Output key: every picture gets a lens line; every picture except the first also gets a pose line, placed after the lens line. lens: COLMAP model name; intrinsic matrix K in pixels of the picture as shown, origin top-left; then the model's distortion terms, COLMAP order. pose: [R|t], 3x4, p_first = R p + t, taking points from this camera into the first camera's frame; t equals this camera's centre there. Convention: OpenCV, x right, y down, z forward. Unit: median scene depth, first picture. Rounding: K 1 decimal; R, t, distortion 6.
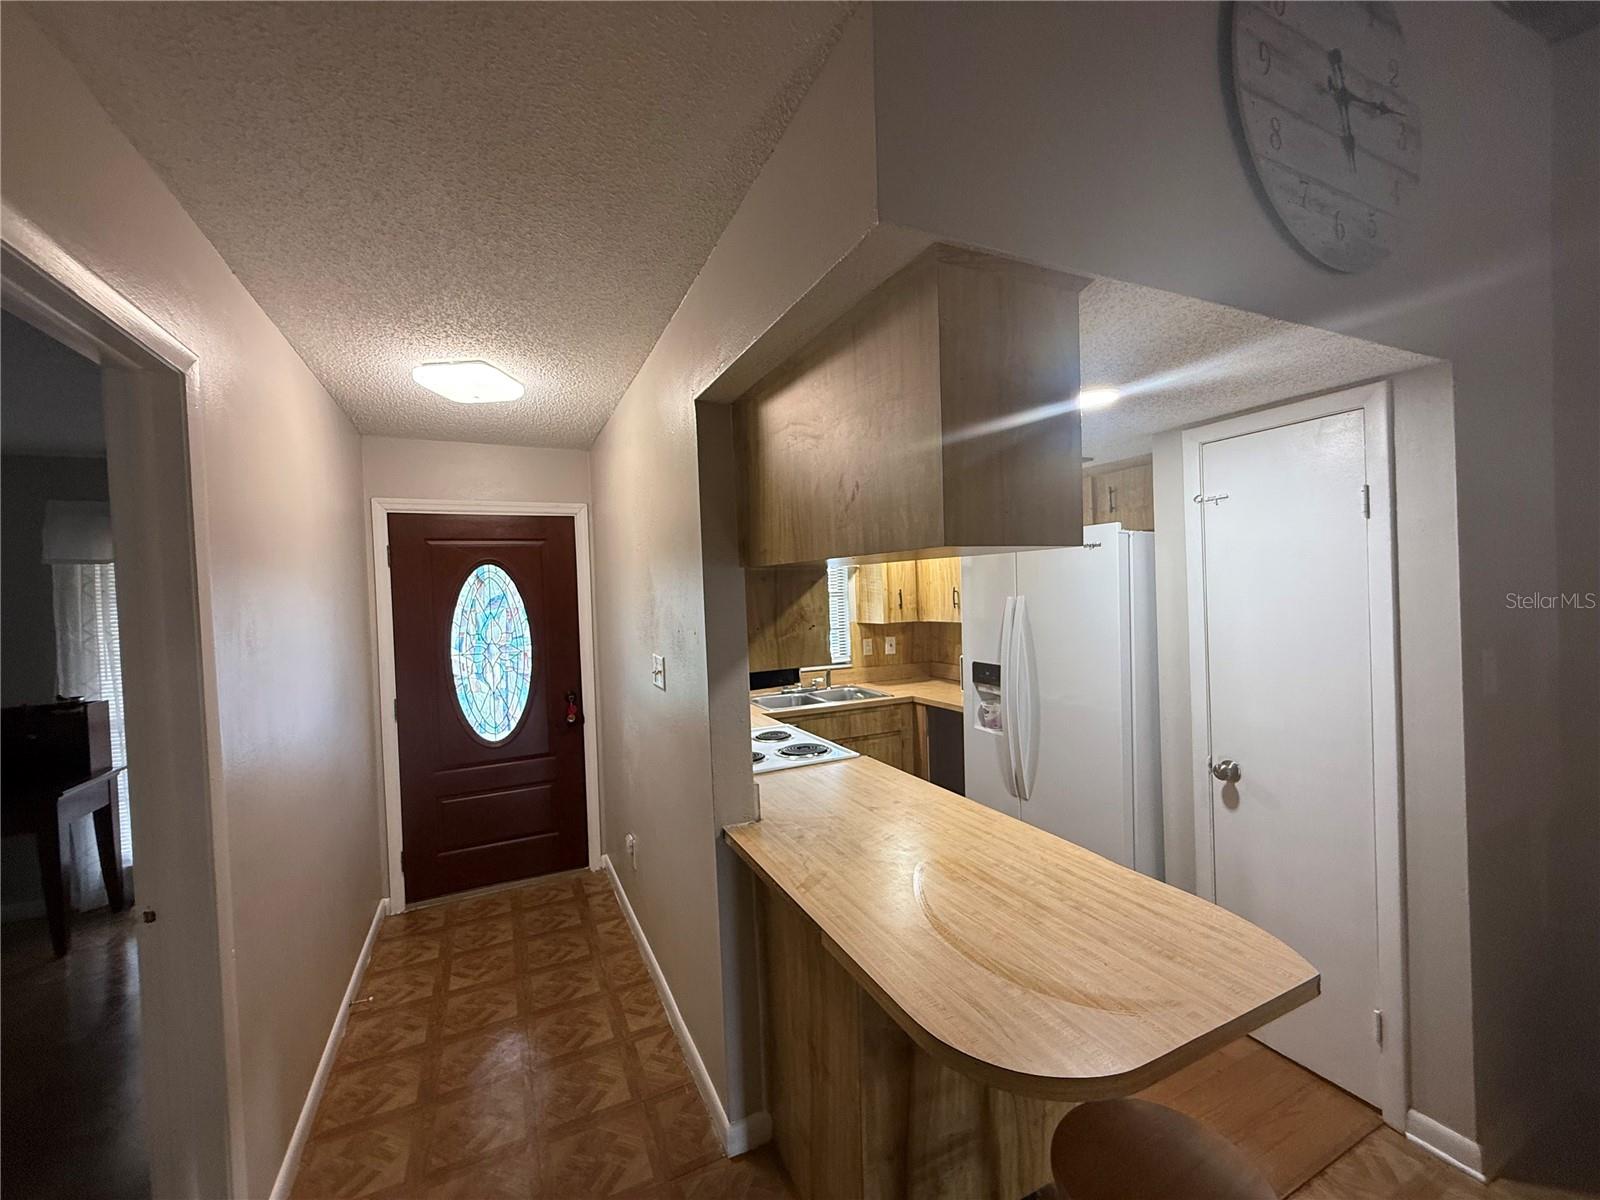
lens RADIAL K [[639.0, 0, 793.8], [0, 639.0, 600.8], [0, 0, 1]] dist [-0.000444, -0.000012]
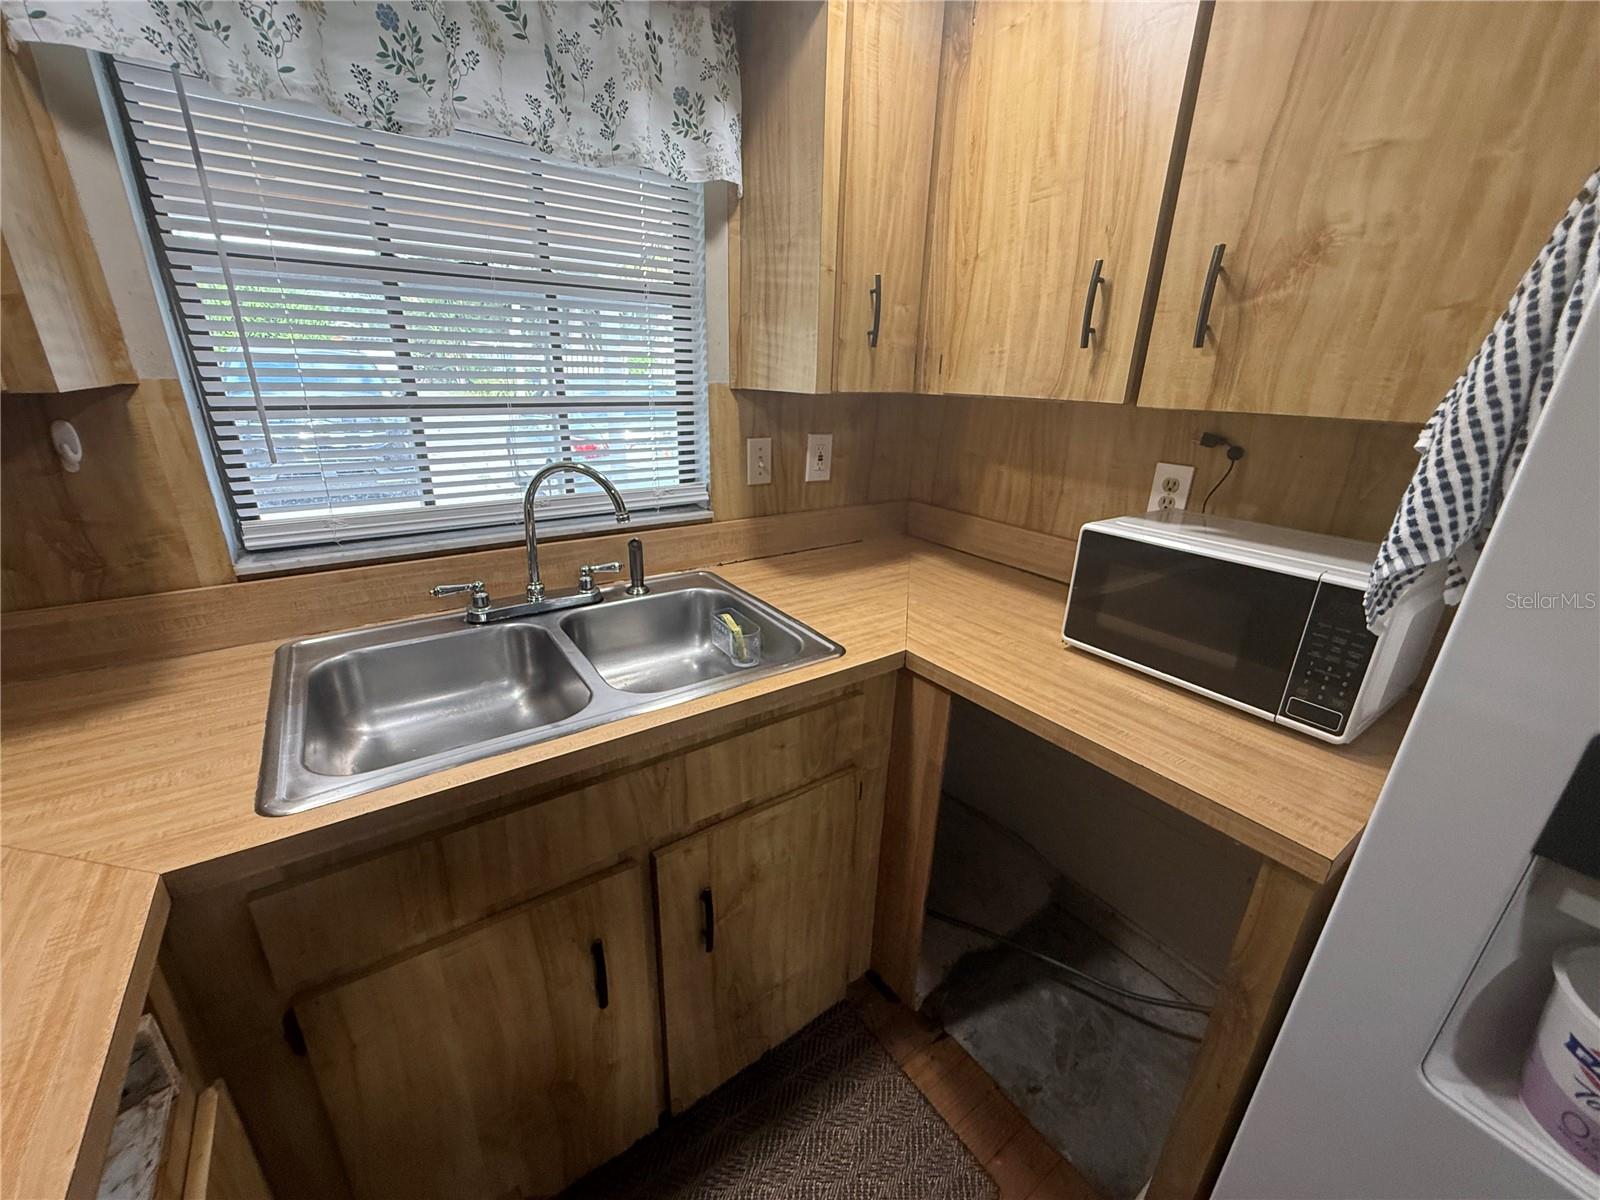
lens RADIAL K [[639.0, 0, 793.8], [0, 639.0, 600.8], [0, 0, 1]] dist [-0.000444, -0.000012]
pose [[0.982526, -0.003720, 0.186089, 0.078043], [-0.058187, 0.943548, 0.326085, 0.032553], [-0.176797, -0.331214, 0.926844, 0.732285]]
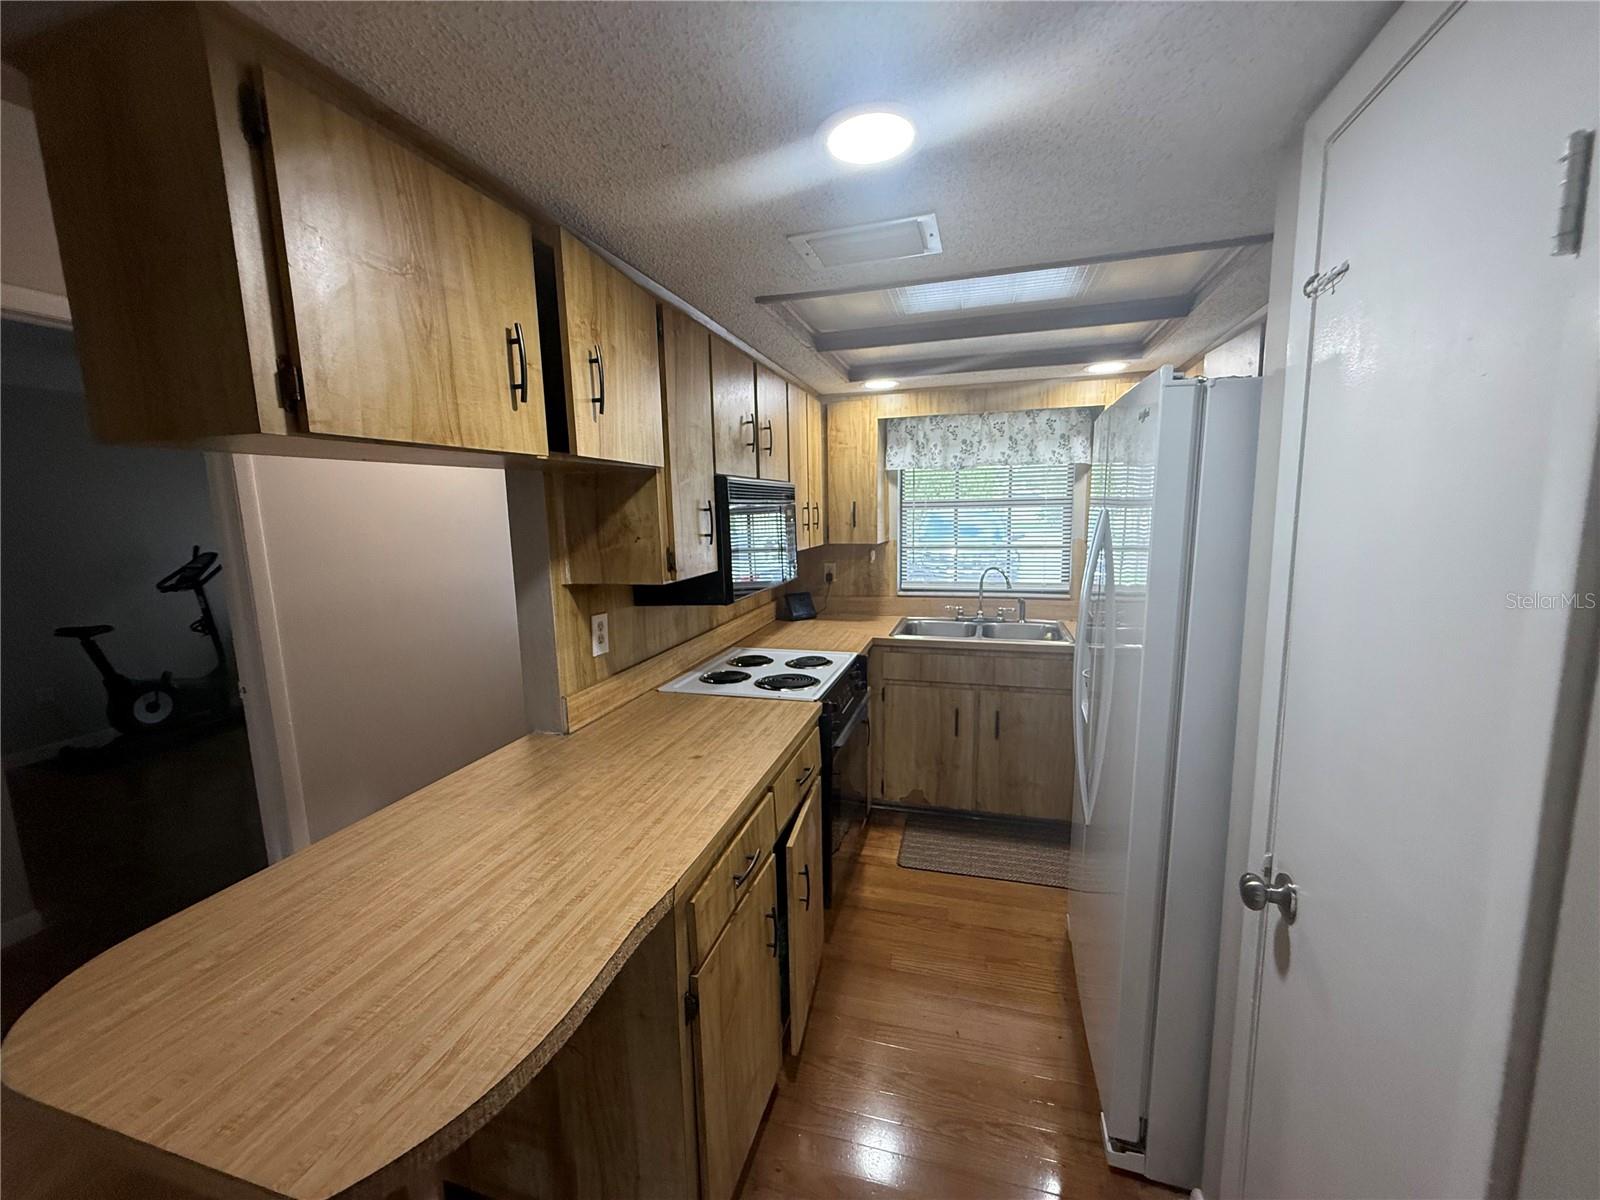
lens RADIAL K [[639.0, 0, 793.8], [0, 639.0, 600.8], [0, 0, 1]] dist [-0.000444, -0.000012]
pose [[0.749502, 0.113359, -0.652224, 0.385061], [-0.015272, 0.987929, 0.154156, -0.006540], [0.661826, -0.105579, 0.742186, 0.246662]]
